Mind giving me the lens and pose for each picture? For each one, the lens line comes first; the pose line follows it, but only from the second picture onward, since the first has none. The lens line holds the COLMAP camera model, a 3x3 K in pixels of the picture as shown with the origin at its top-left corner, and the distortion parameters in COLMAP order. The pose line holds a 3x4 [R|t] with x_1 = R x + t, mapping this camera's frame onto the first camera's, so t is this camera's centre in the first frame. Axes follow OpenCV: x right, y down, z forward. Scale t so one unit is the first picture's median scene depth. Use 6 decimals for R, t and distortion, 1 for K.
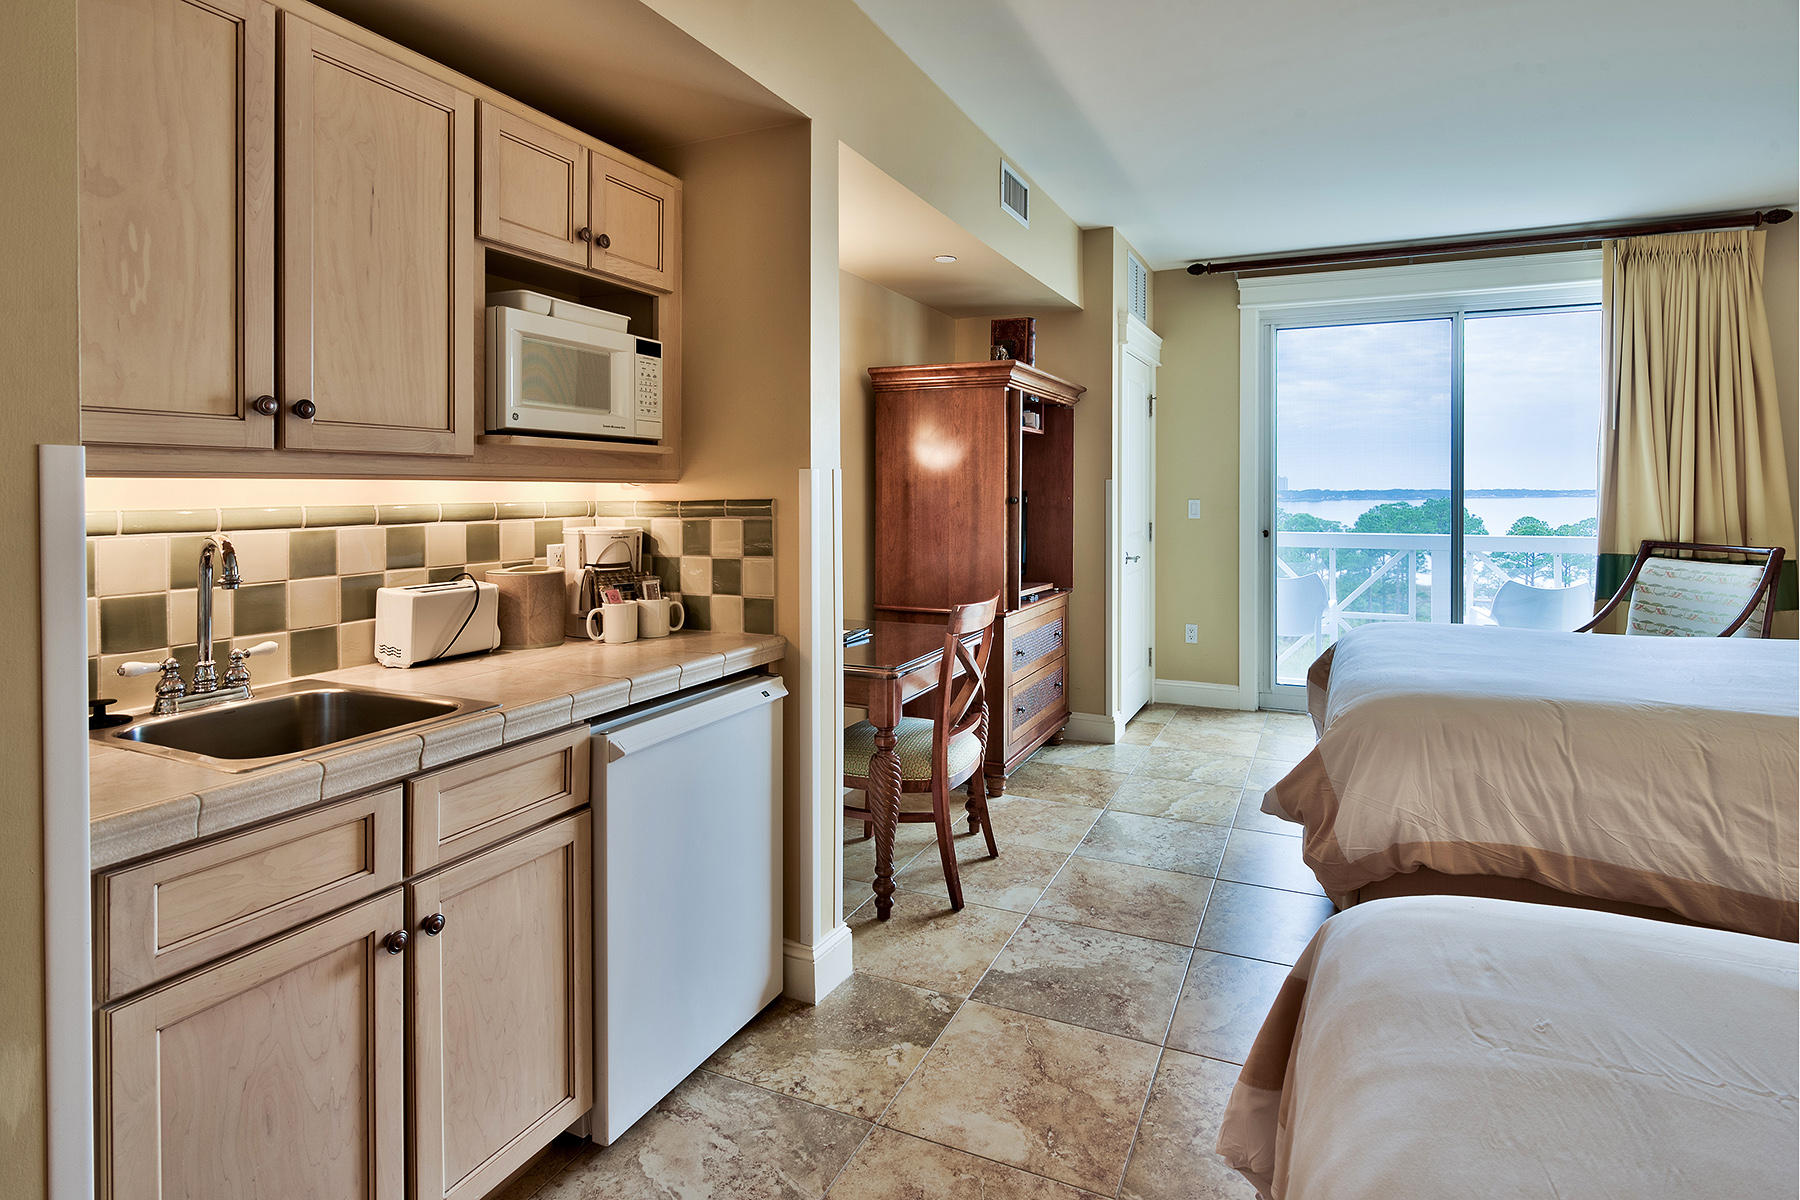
lens RADIAL K [[913.6, 0, 942.4], [0, 913.6, 496.1], [0, 0, 1]] dist [-0.001479, 0.000411]
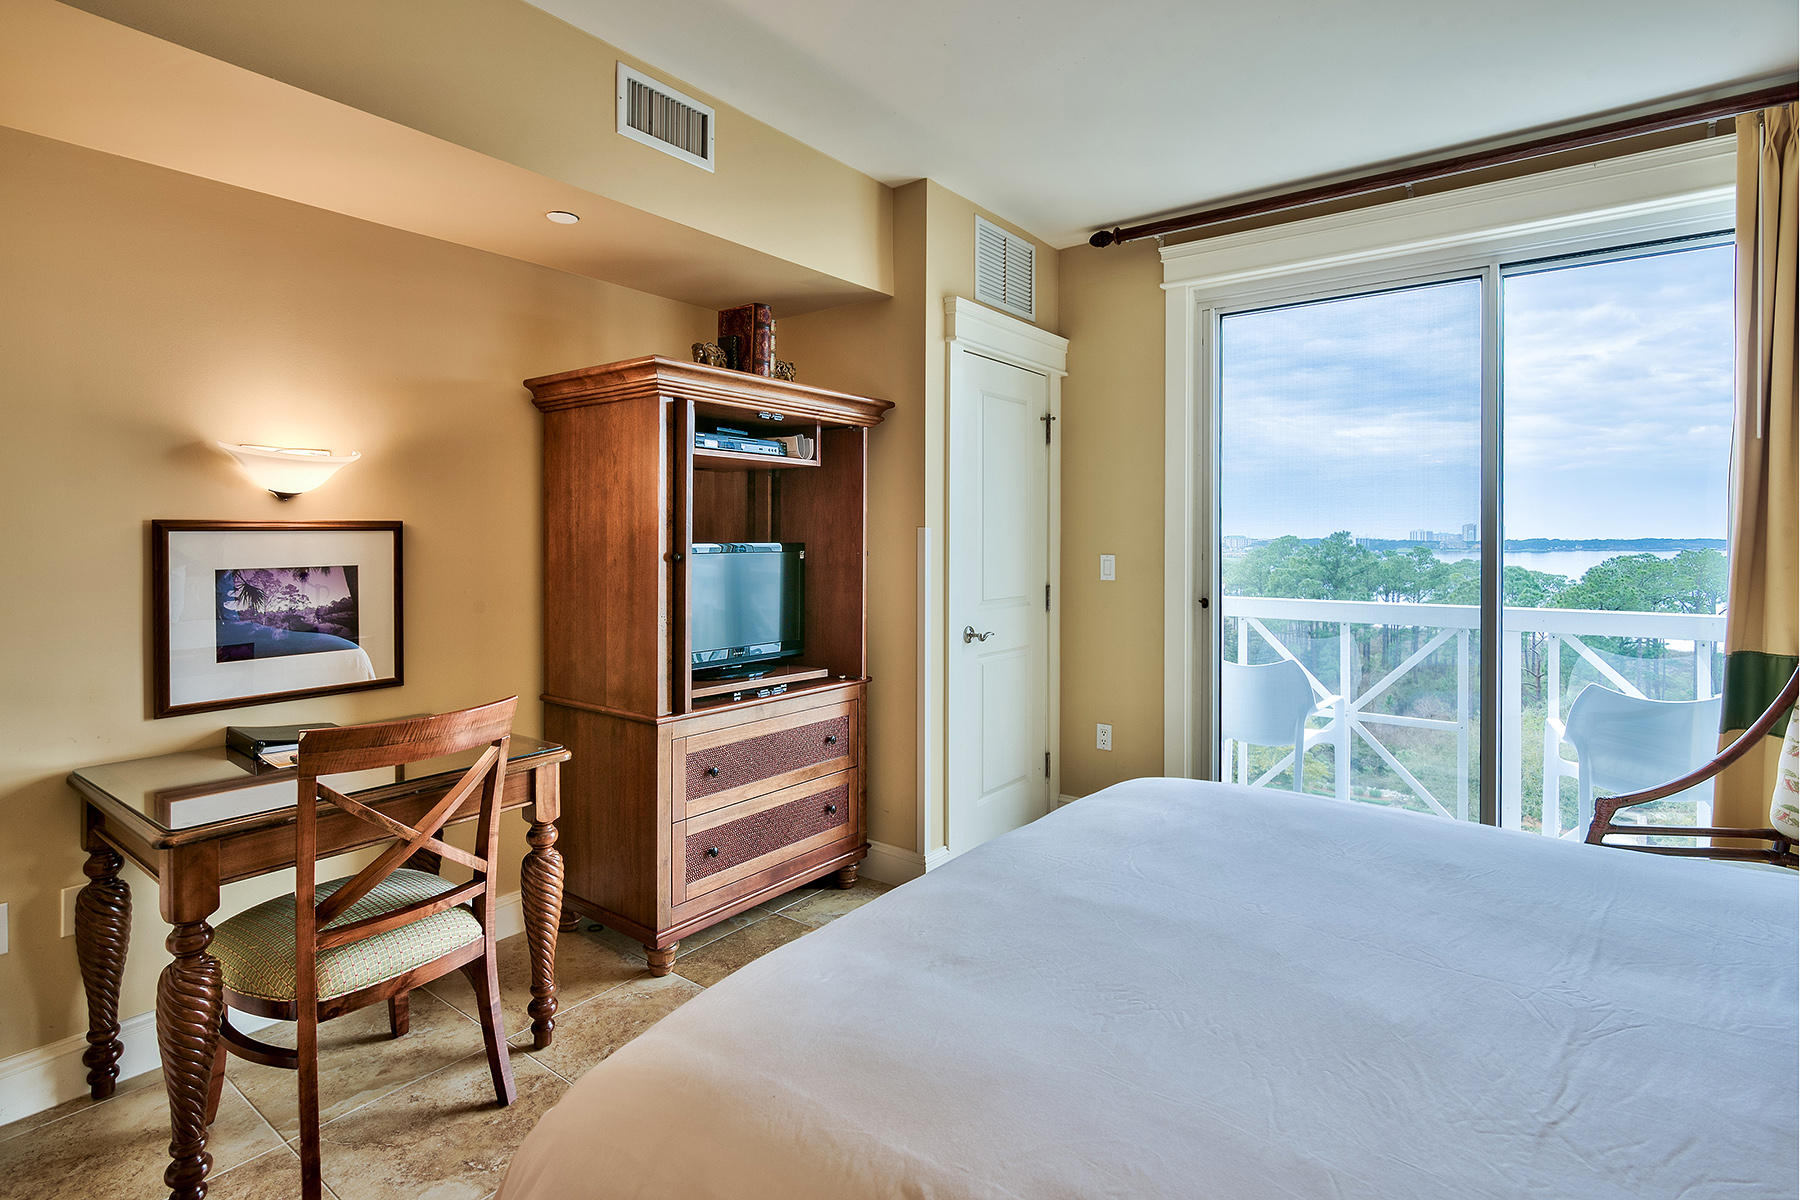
lens RADIAL K [[888.3, 0, 897.1], [0, 888.3, 543.8], [0, 0, 1]] dist [-0.000854, 0.000250]
pose [[0.969600, 0.001653, -0.244689, 0.352318], [-0.002020, 0.999997, -0.001250, -0.004574], [0.244687, 0.001707, 0.969601, 0.327663]]
